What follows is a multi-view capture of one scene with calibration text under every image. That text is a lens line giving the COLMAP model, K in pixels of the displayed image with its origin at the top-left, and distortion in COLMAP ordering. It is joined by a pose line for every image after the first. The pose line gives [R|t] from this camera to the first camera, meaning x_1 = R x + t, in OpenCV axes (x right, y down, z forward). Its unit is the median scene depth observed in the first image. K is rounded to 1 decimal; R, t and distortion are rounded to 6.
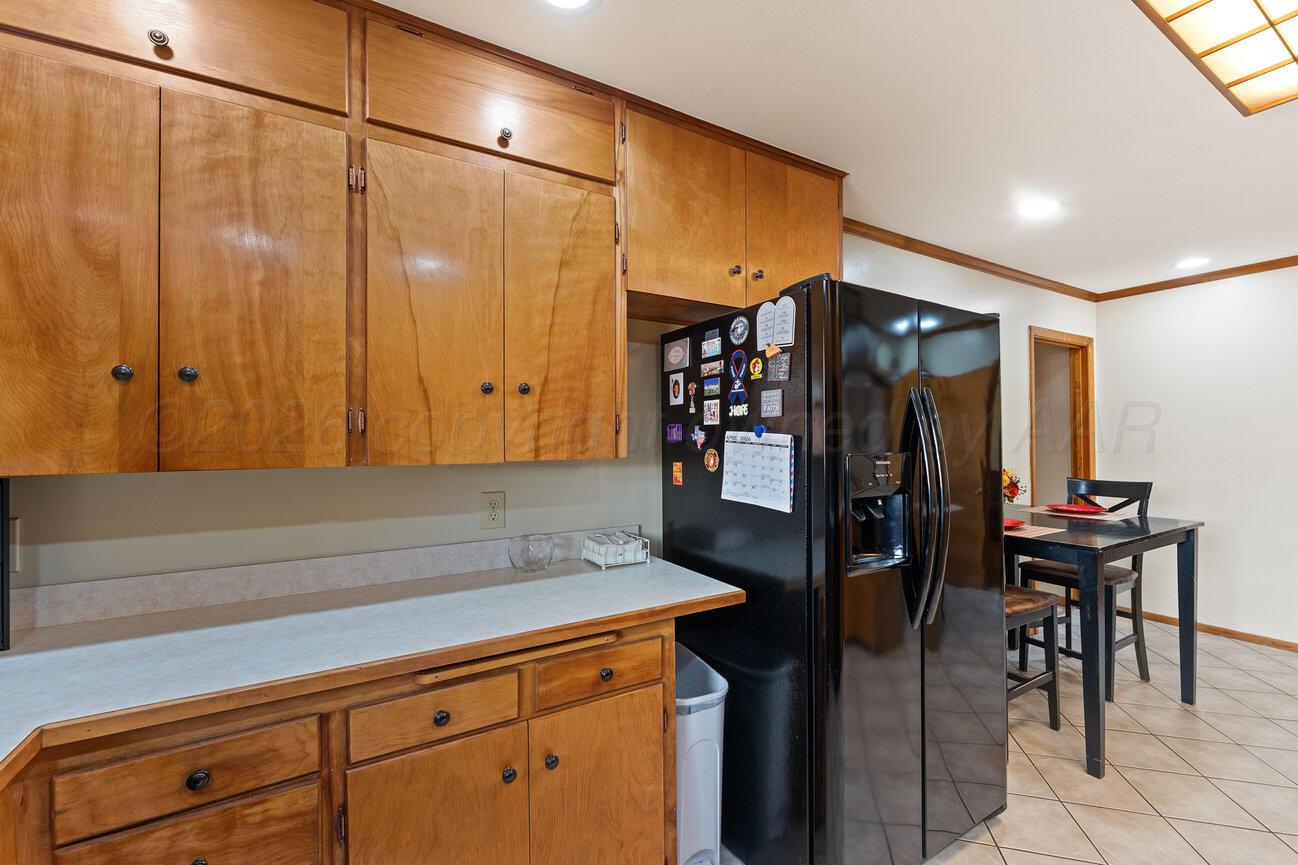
lens RADIAL K [[581.4, 0, 650.3], [0, 581.4, 425.6], [0, 0, 1]] dist [-0.002549, 0.000030]
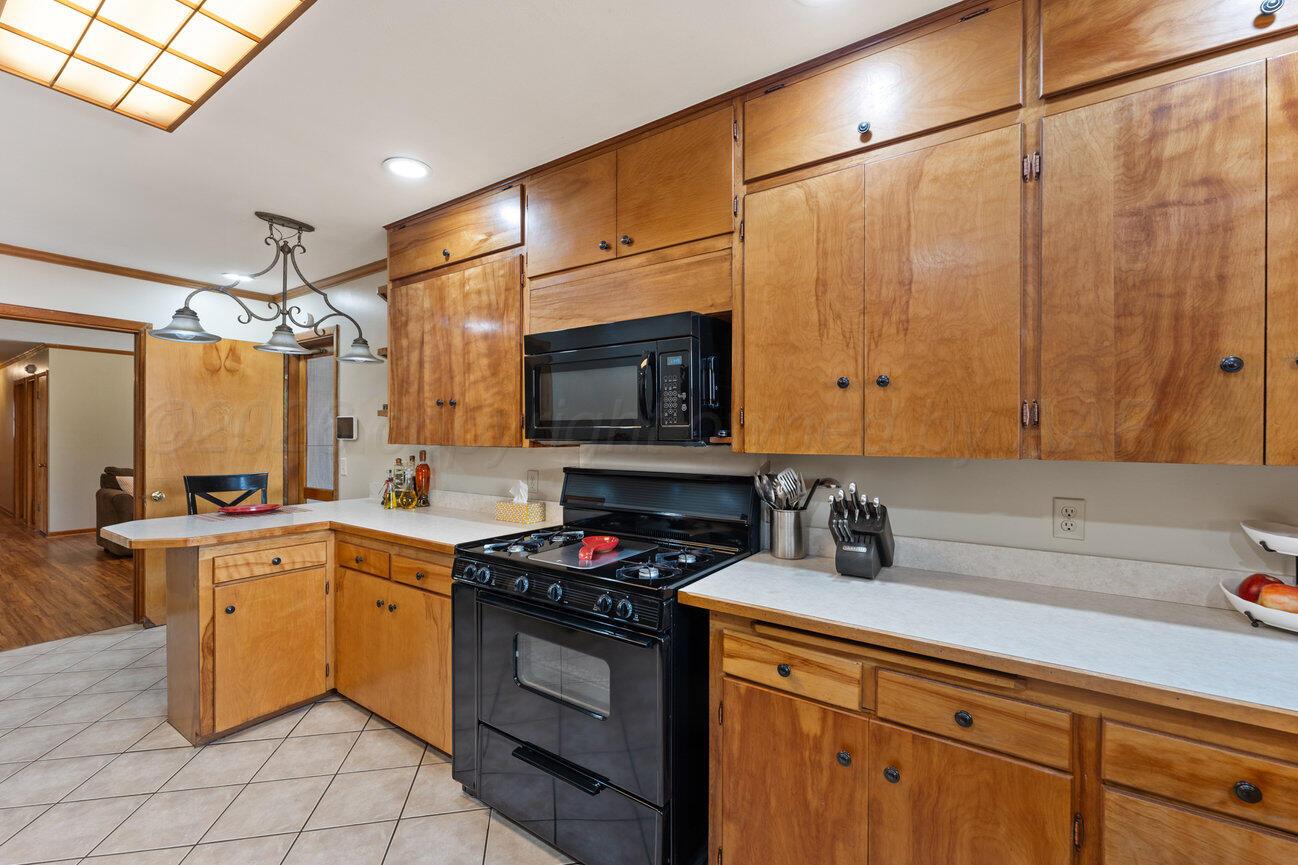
lens RADIAL K [[541.7, 0, 650.8], [0, 541.7, 430.5], [0, 0, 1]] dist [-0.007105, 0.000656]
pose [[0.388580, 0.011180, -0.921347, 0.214301], [0.007319, 0.999857, 0.015219, 0.001291], [0.921386, -0.012657, 0.388443, 0.135451]]
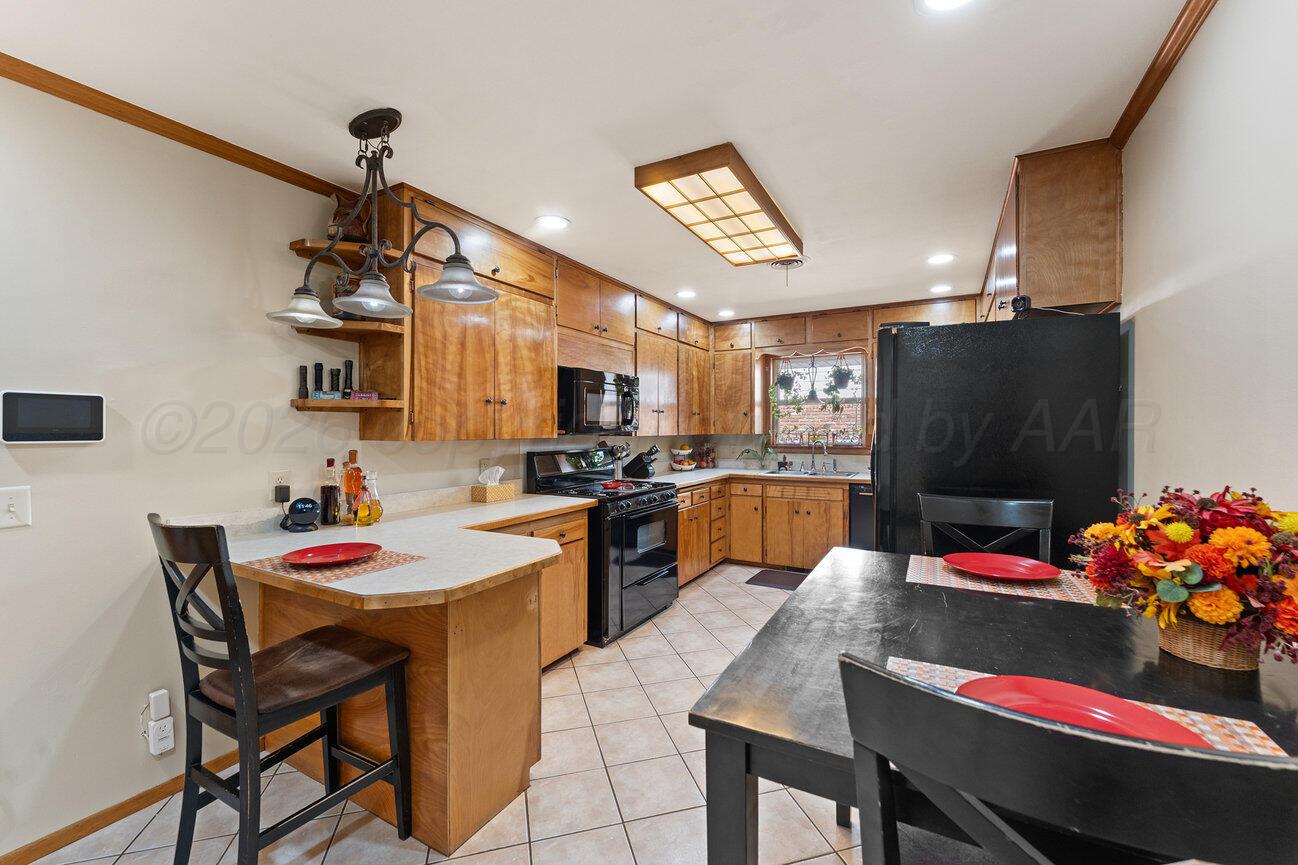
lens RADIAL K [[541.7, 0, 642.5], [0, 541.7, 433.7], [0, 0, 1]] dist [-0.007105, 0.000656]
pose [[0.886146, 0.004399, 0.463386, -0.094422], [-0.010278, 0.999896, 0.010163, 0.004677], [-0.463293, -0.013768, 0.886098, -0.124199]]
